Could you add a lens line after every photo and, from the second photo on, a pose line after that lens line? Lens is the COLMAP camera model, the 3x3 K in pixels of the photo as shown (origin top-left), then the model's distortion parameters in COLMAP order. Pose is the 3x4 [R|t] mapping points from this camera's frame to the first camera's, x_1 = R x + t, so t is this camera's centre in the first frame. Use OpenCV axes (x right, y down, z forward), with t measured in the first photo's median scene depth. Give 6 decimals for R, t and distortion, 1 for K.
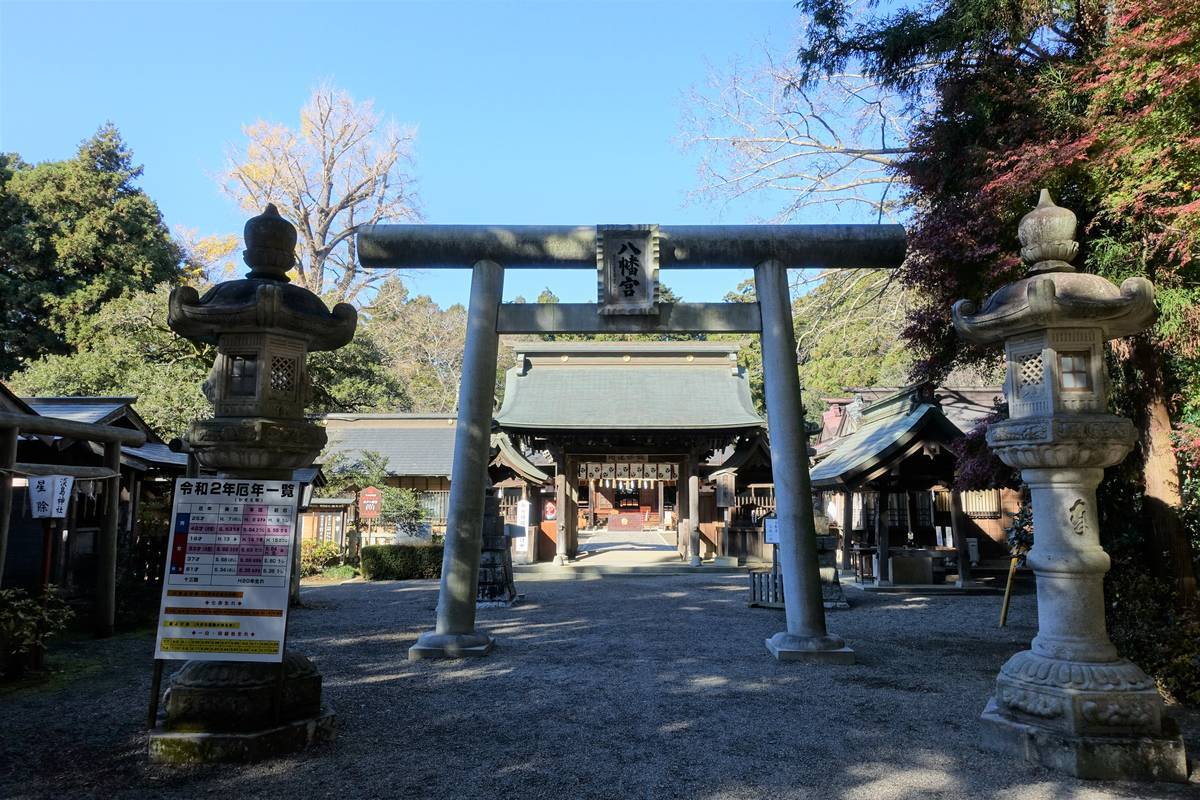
lens RADIAL K [[814.5, 0, 600.0], [0, 814.5, 400.0], [0, 0, 1]] dist [-0.001777, -0.005186]
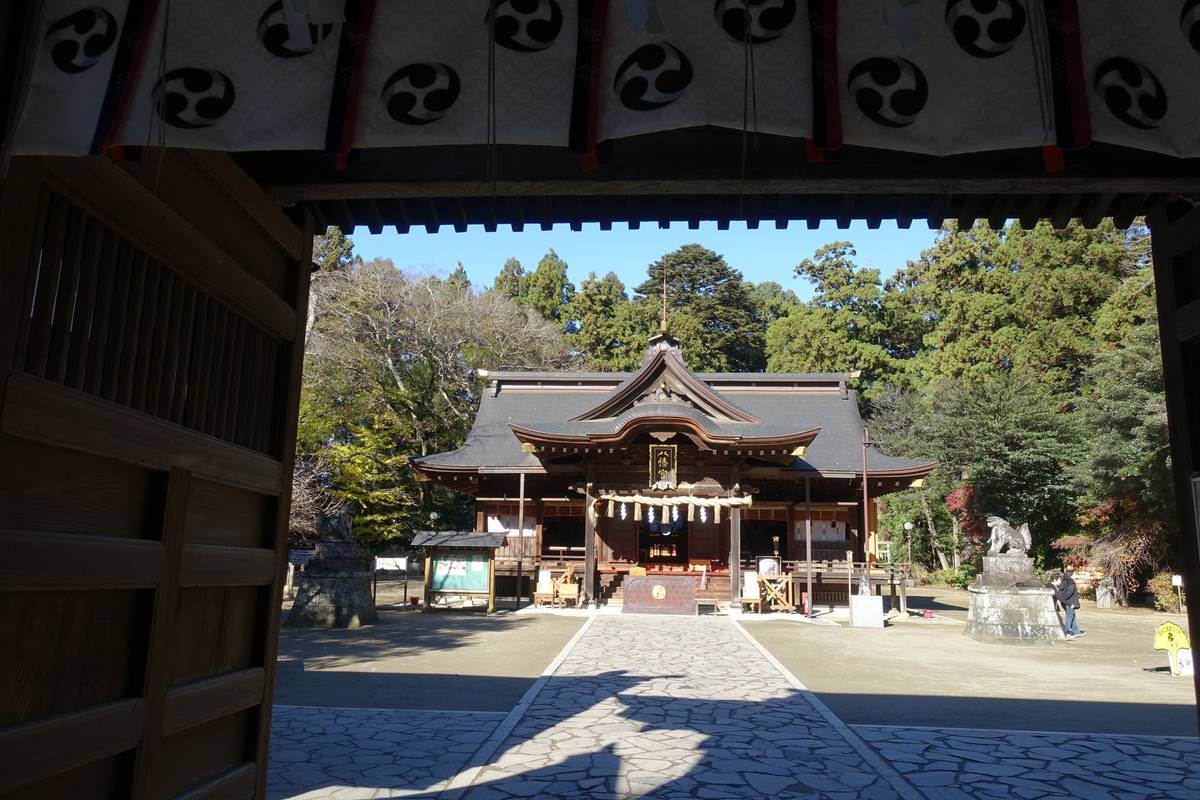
lens RADIAL K [[841.9, 0, 600.0], [0, 841.9, 400.0], [0, 0, 1]] dist [-0.005574, -0.002828]
pose [[0.999295, 0.012601, -0.035362, 0.012062], [-0.014357, 0.998654, -0.049845, 0.062918], [0.034687, 0.050317, 0.998131, 0.503503]]
